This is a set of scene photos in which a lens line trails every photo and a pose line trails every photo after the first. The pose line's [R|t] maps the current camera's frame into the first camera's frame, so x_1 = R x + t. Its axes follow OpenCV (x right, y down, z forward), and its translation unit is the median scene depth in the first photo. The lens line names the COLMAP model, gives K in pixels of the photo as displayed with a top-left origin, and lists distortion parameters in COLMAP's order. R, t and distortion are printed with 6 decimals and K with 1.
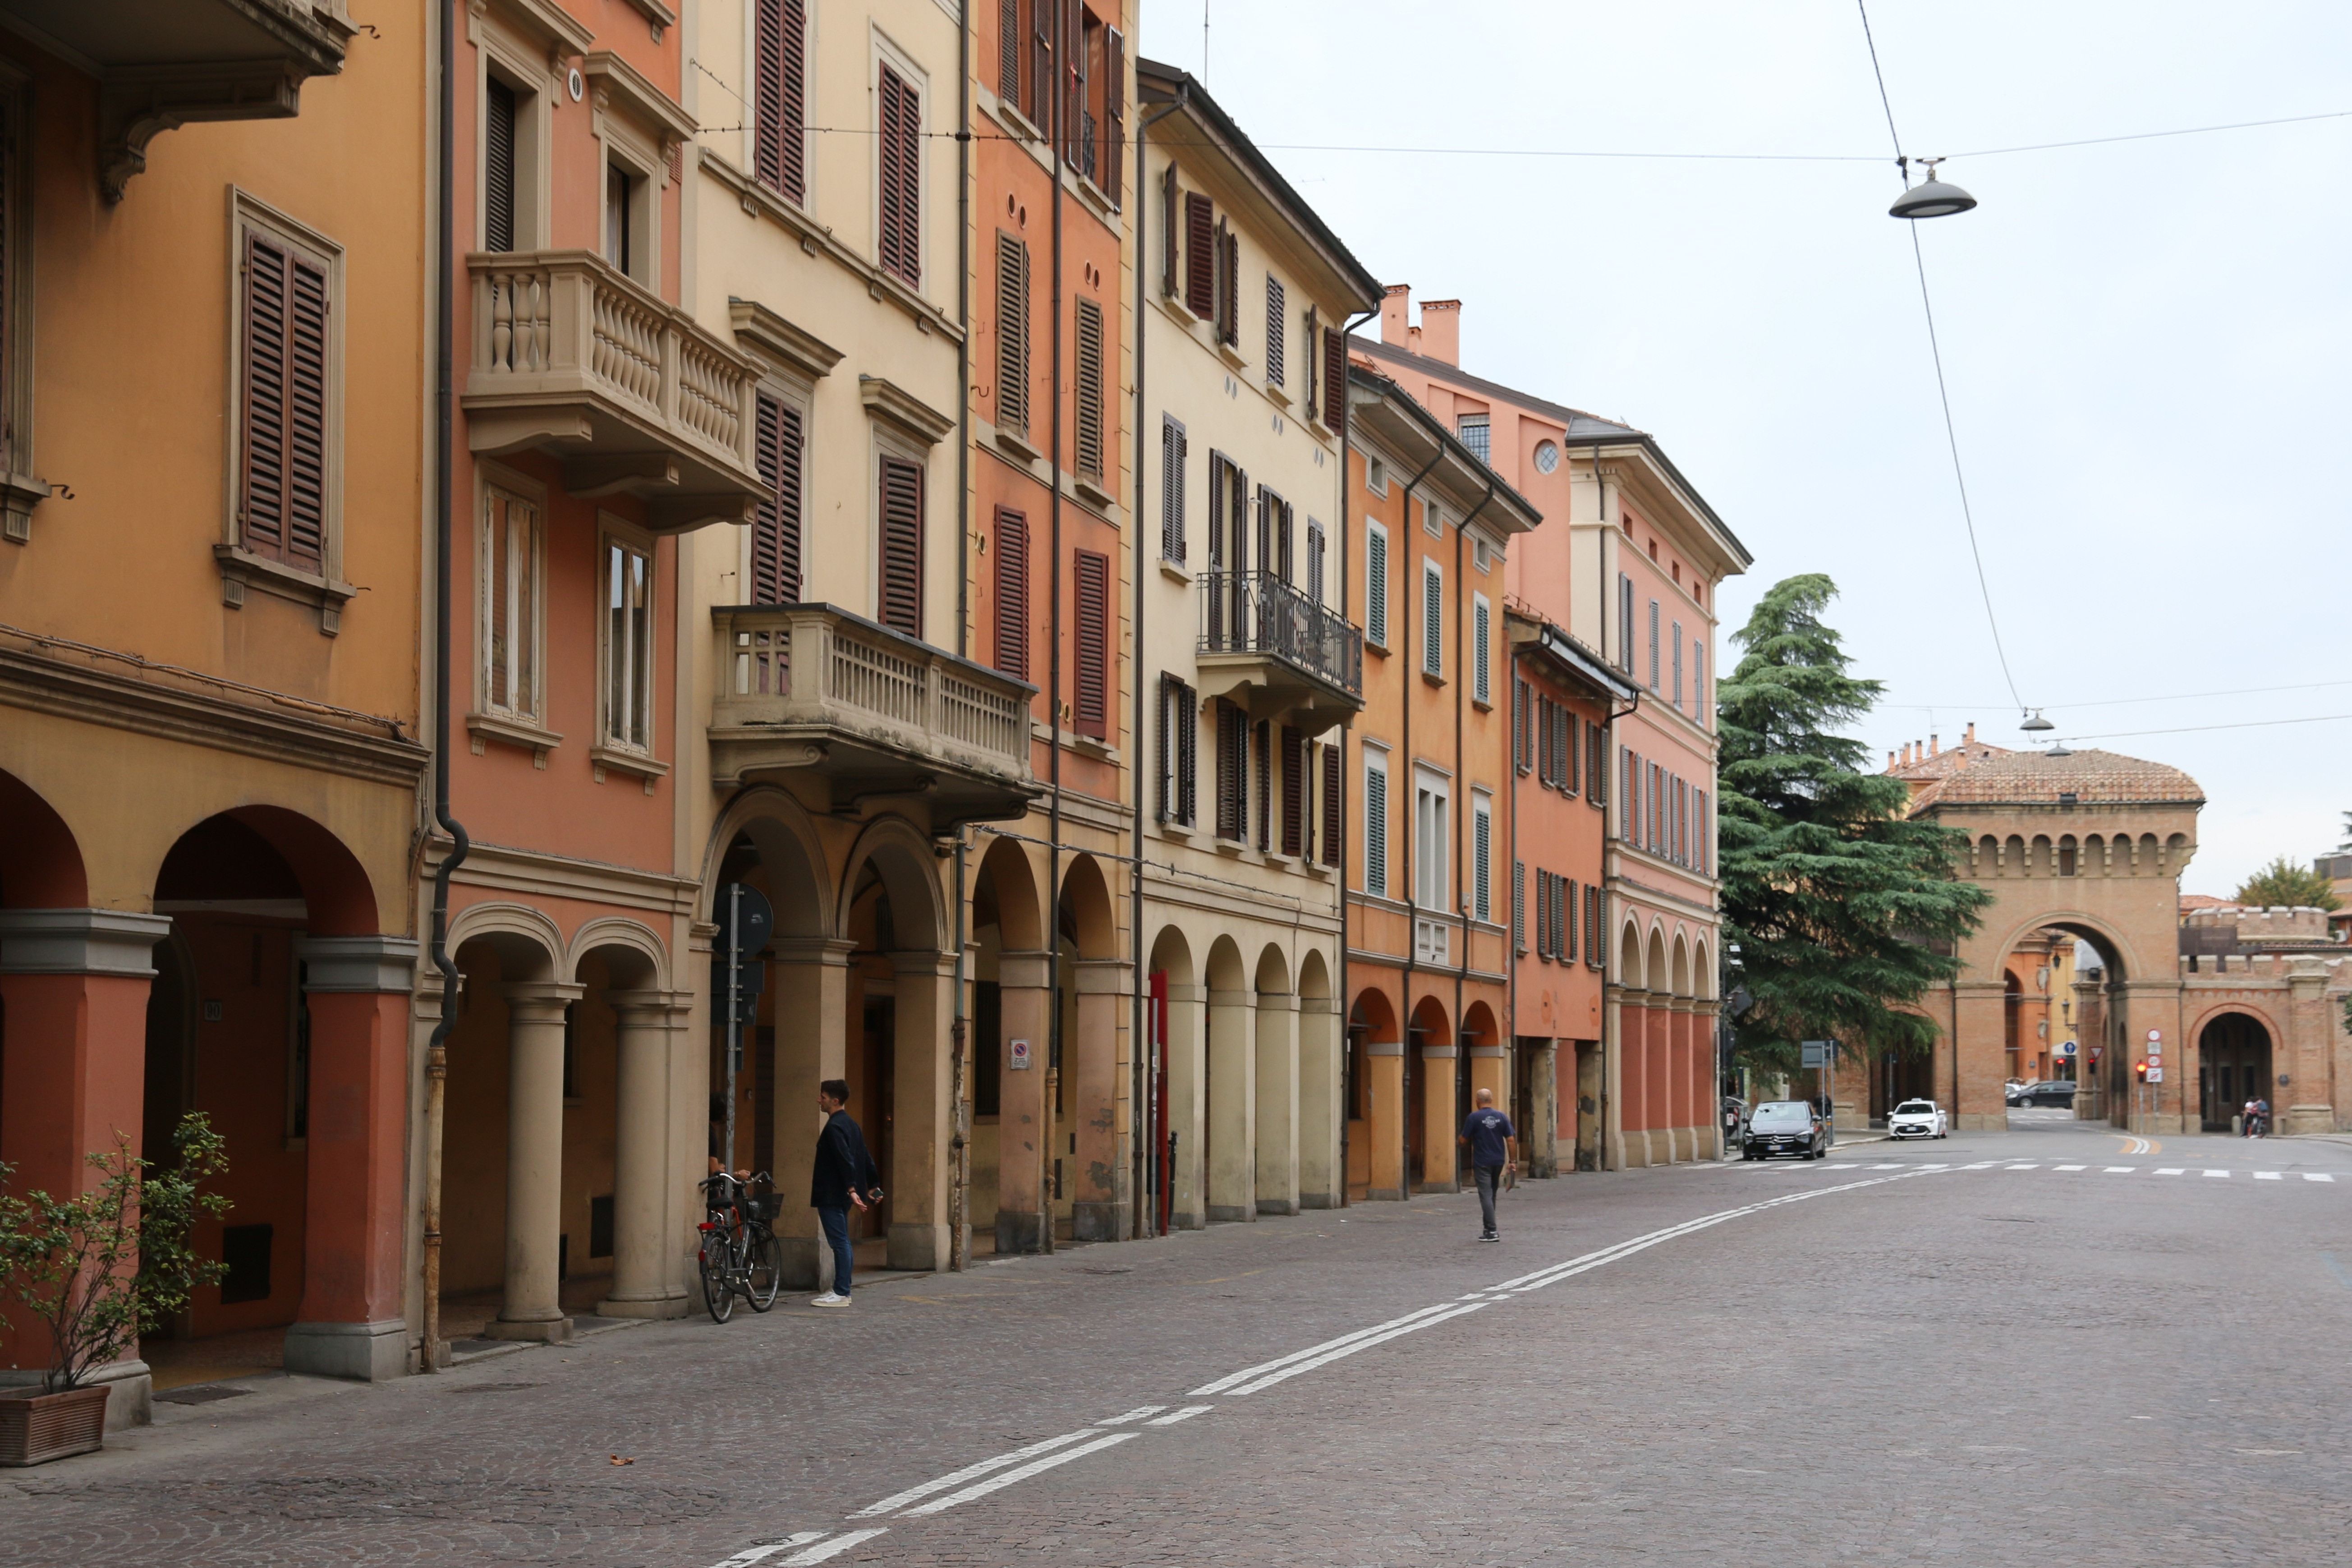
lens RADIAL K [[3280.7, 0, 1176.4], [0, 3280.7, 854.8], [0, 0, 1]] dist [0.006074, 0.387167]
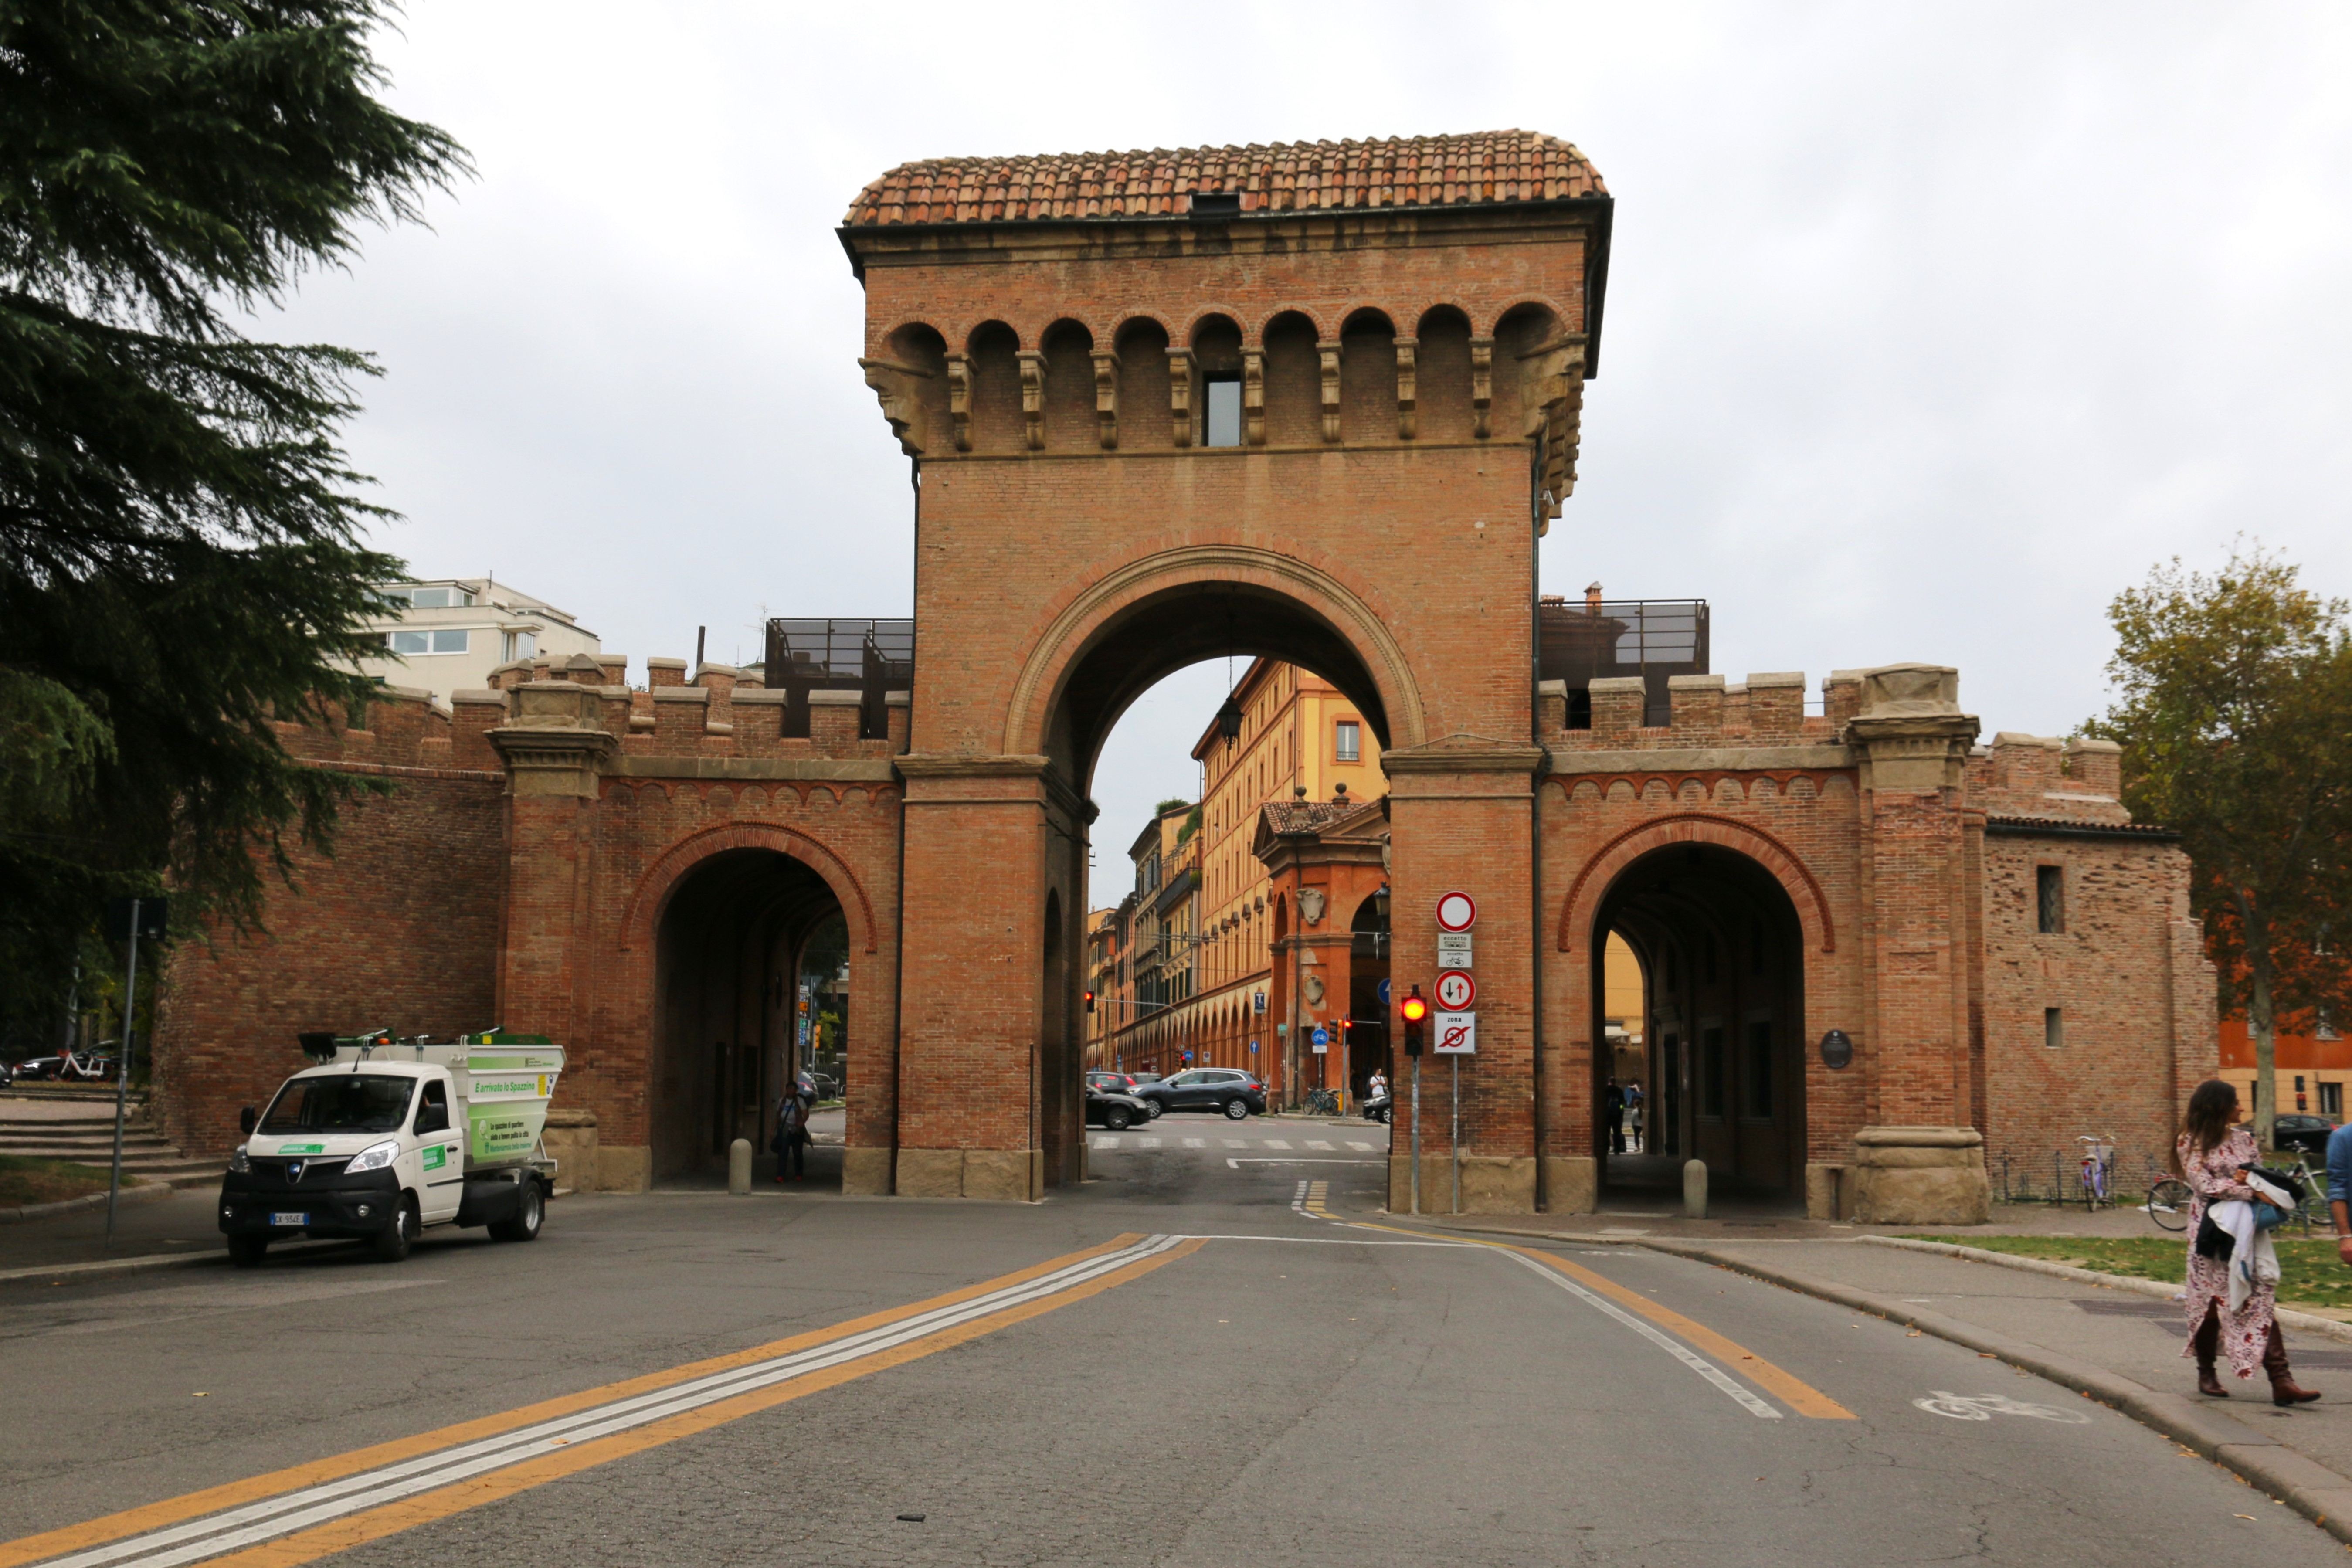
lens RADIAL K [[2426.5, 0, 1176.0], [0, 2426.5, 784.0], [0, 0, 1]] dist [0.007767, 0.005474]
pose [[0.999089, 0.013678, 0.040416, 0.258926], [-0.011400, 0.998362, -0.056063, 0.055860], [-0.041117, 0.055551, 0.997609, 0.757928]]
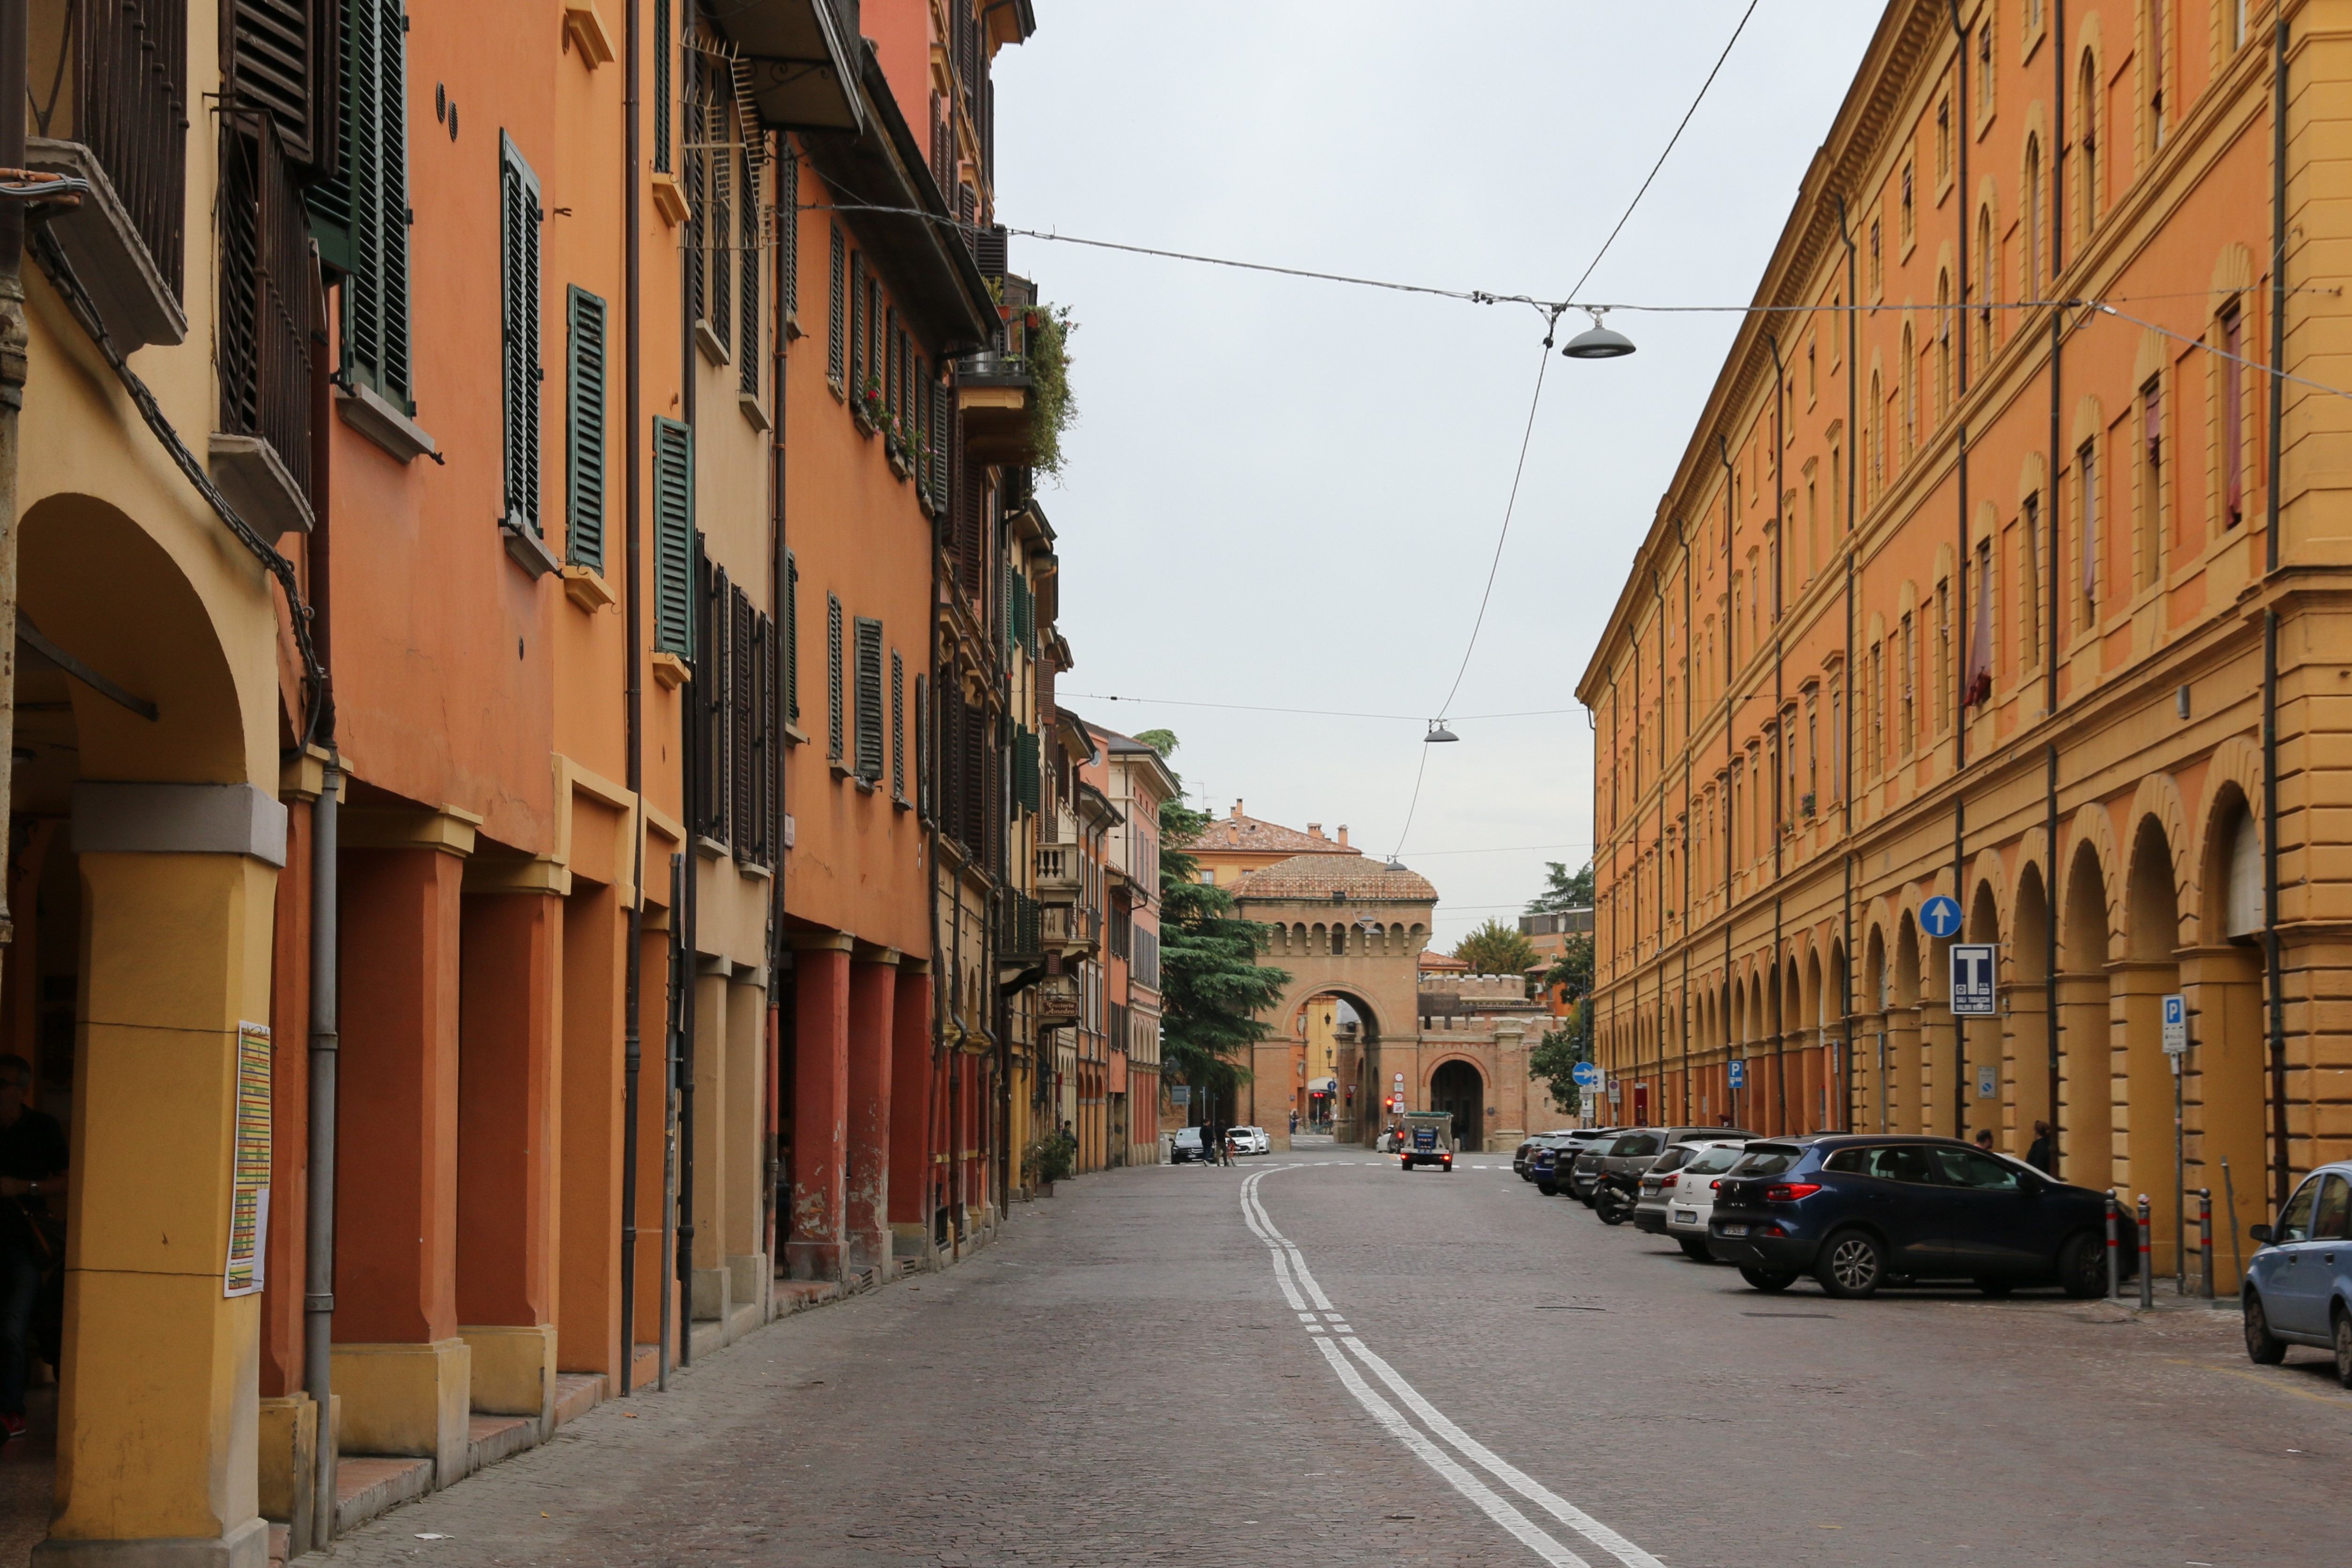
lens RADIAL K [[3440.0, 0, 1176.0], [0, 3440.0, 784.0], [0, 0, 1]] dist [-0.004663, -0.000035]
pose [[0.973298, 0.020875, 0.228595, -0.105216], [-0.014971, 0.999509, -0.027532, -0.022915], [-0.229057, 0.023375, 0.973132, -0.316001]]
